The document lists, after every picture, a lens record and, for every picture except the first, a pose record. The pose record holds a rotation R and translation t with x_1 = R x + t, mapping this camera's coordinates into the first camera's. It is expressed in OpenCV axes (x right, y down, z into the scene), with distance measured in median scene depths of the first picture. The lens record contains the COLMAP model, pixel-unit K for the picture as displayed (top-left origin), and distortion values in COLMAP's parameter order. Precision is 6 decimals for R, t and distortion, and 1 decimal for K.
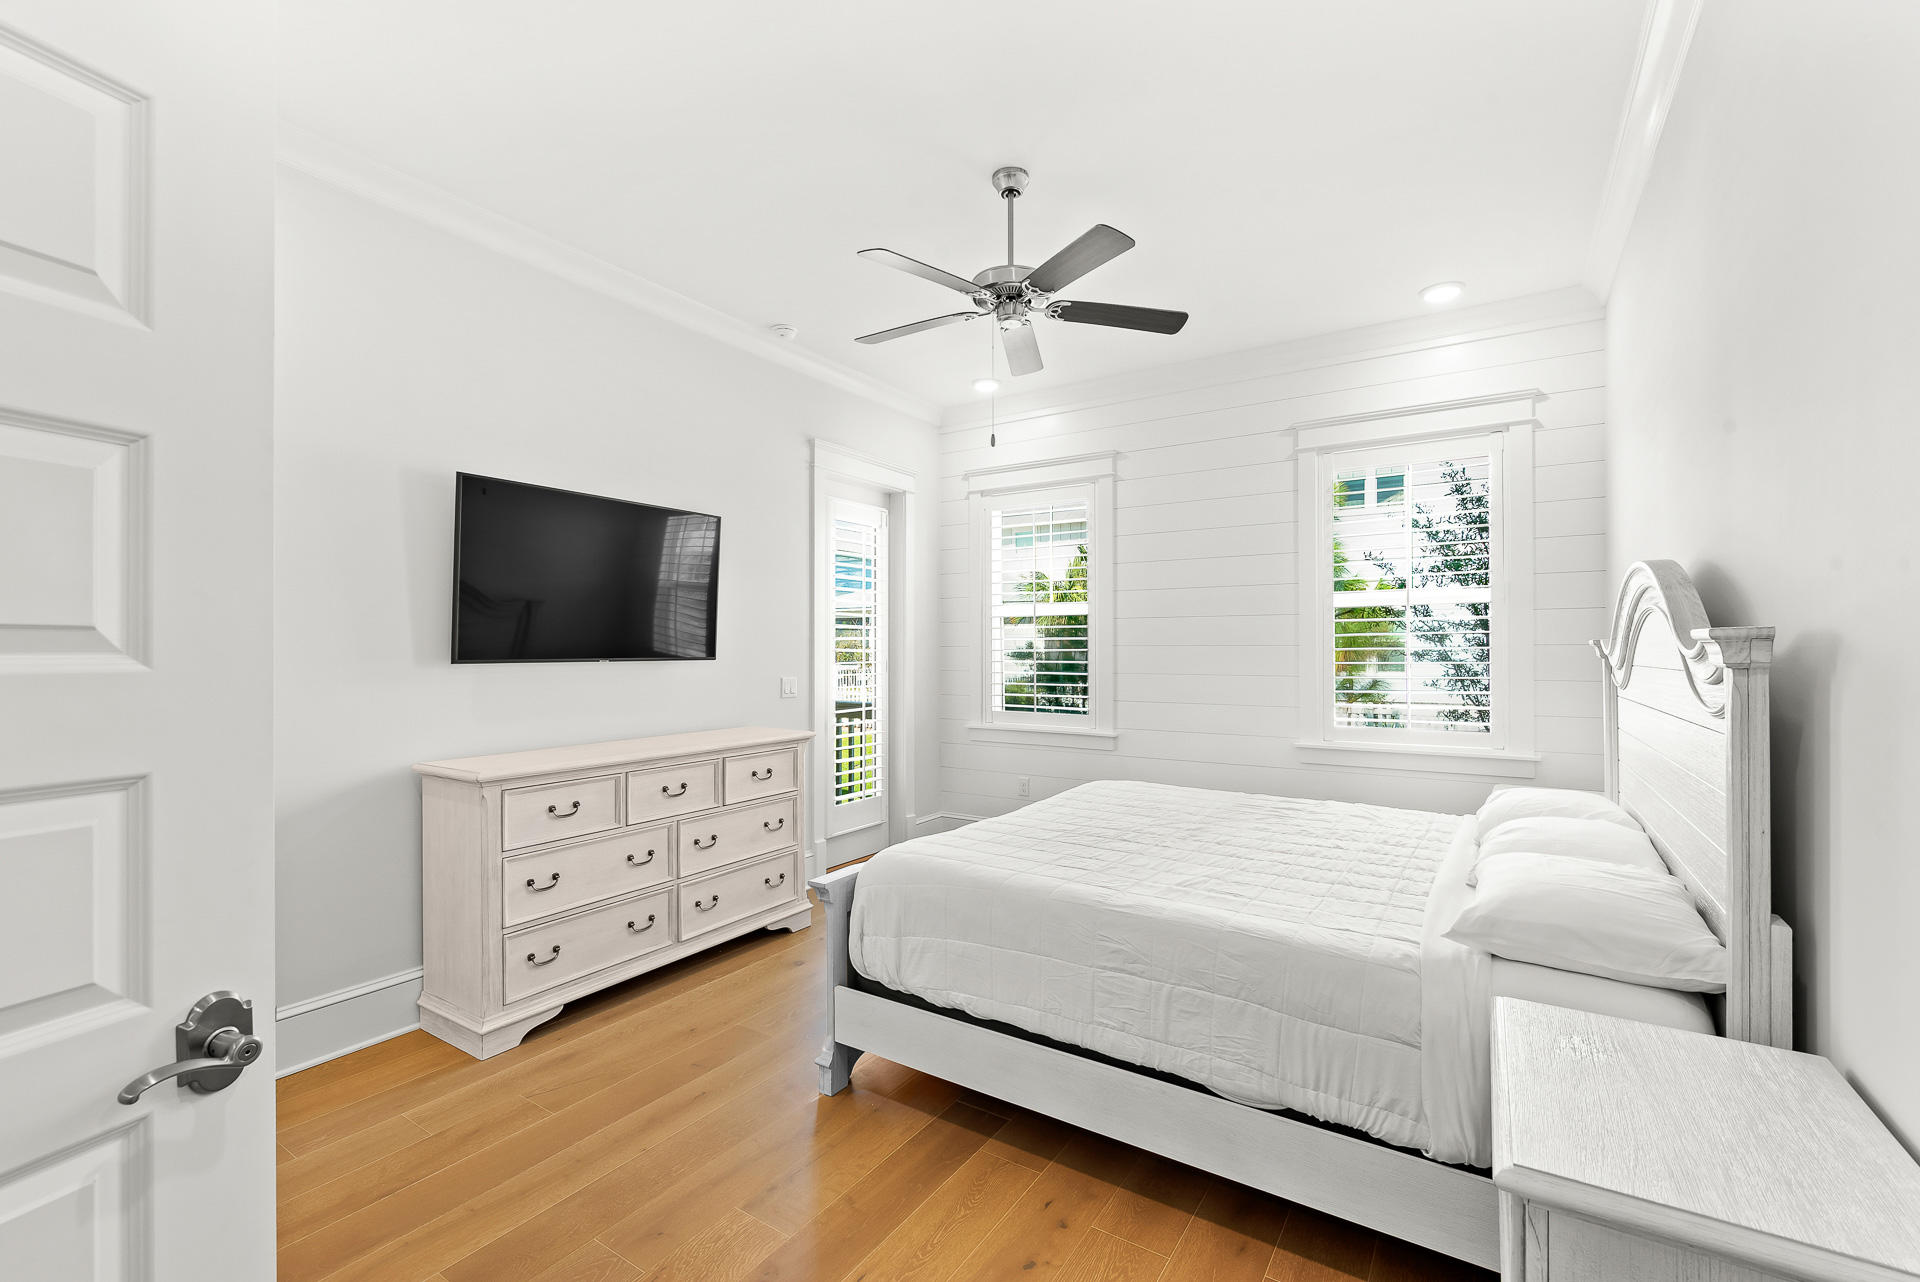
lens RADIAL K [[826.7, 0, 956.5], [0, 826.7, 649.0], [0, 0, 1]] dist [0.008497, -0.000130]
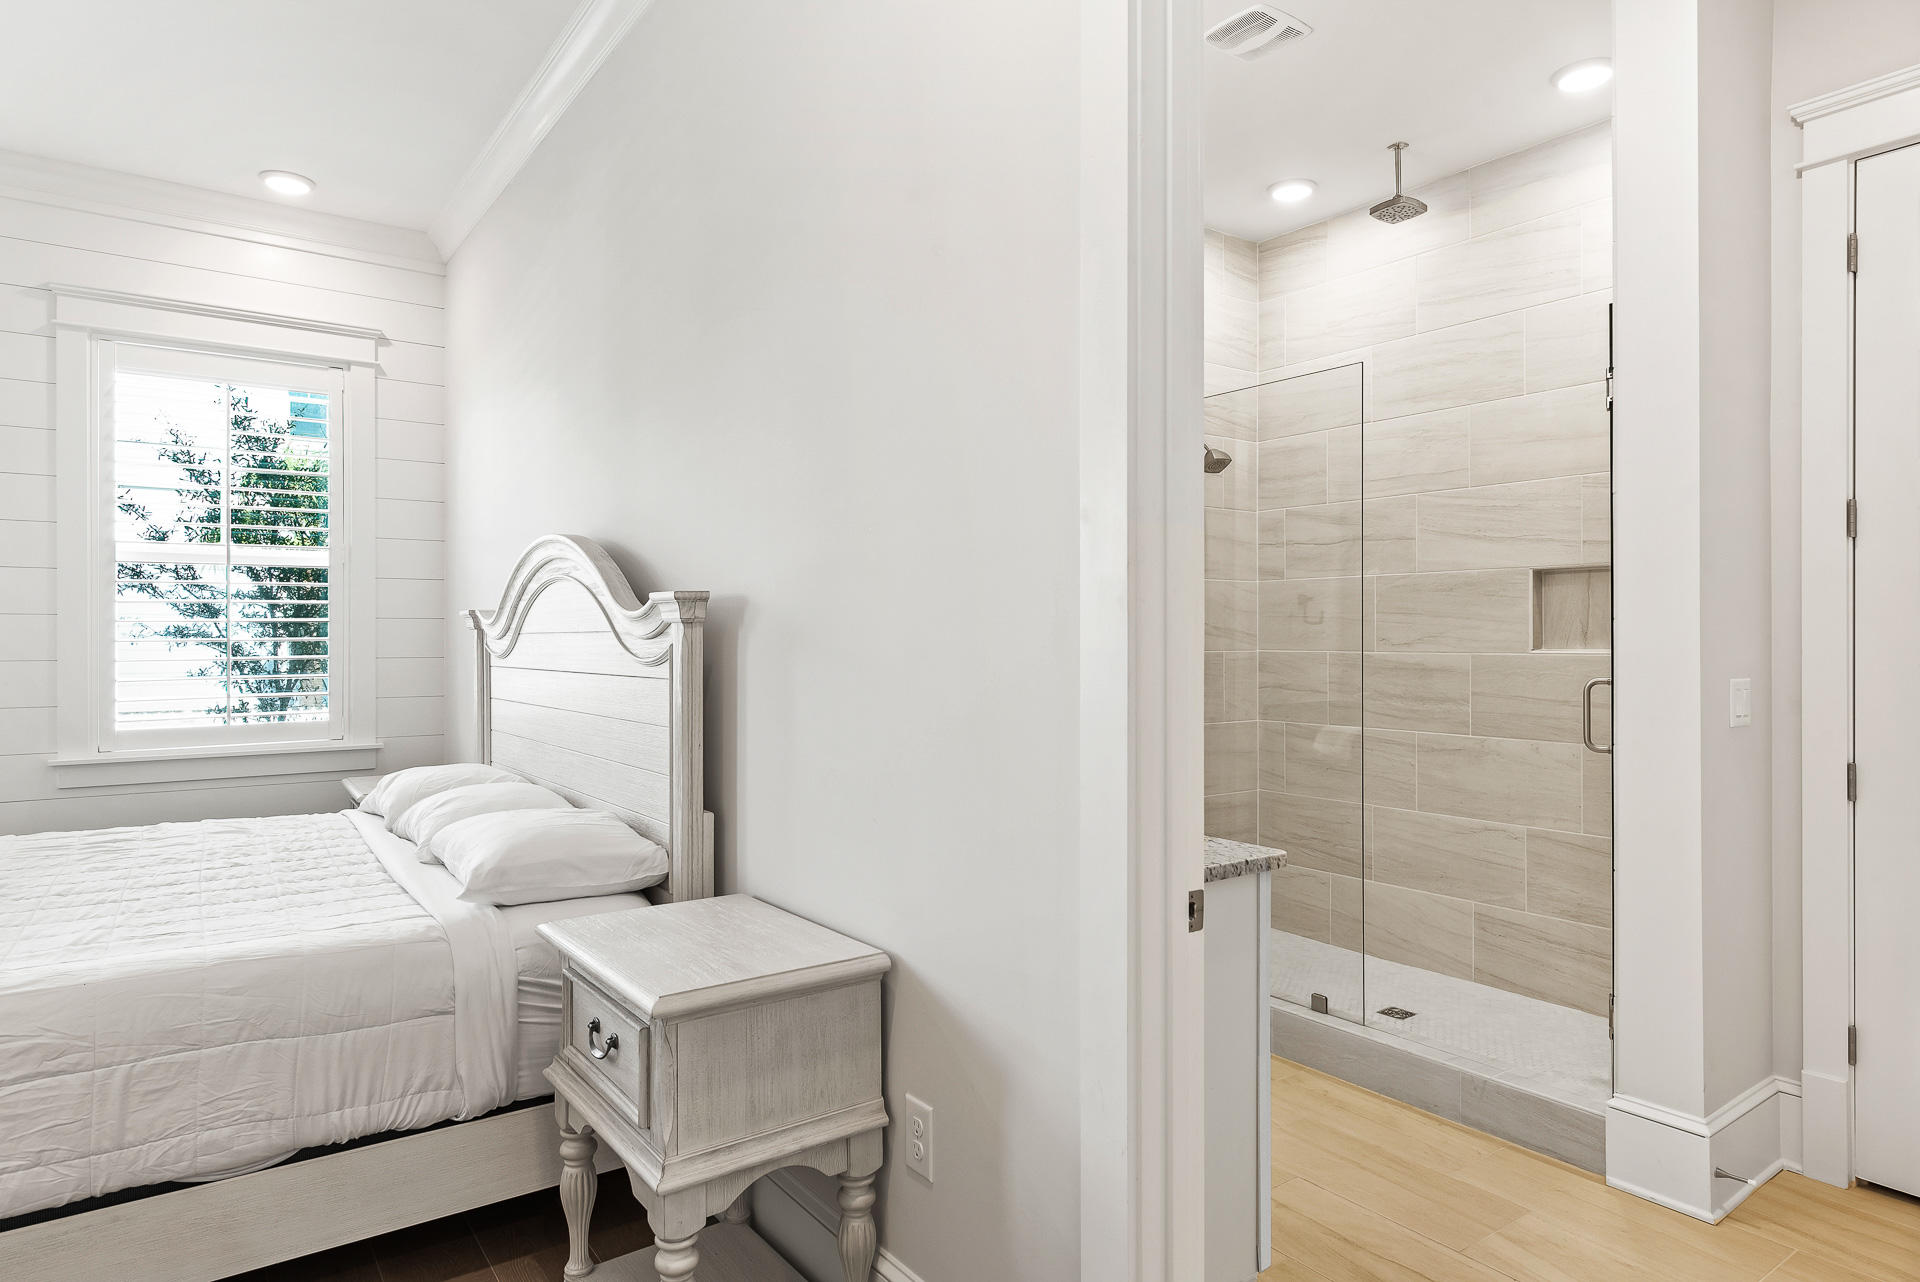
lens RADIAL K [[1099.0, 0, 962.4], [0, 1099.0, 632.9], [0, 0, 1]] dist [0.001506, -0.000271]
pose [[0.363334, 0.004605, 0.931648, -0.385810], [-0.001261, 0.999989, -0.004451, 0.035258], [-0.931658, 0.000443, 0.363336, -0.024169]]
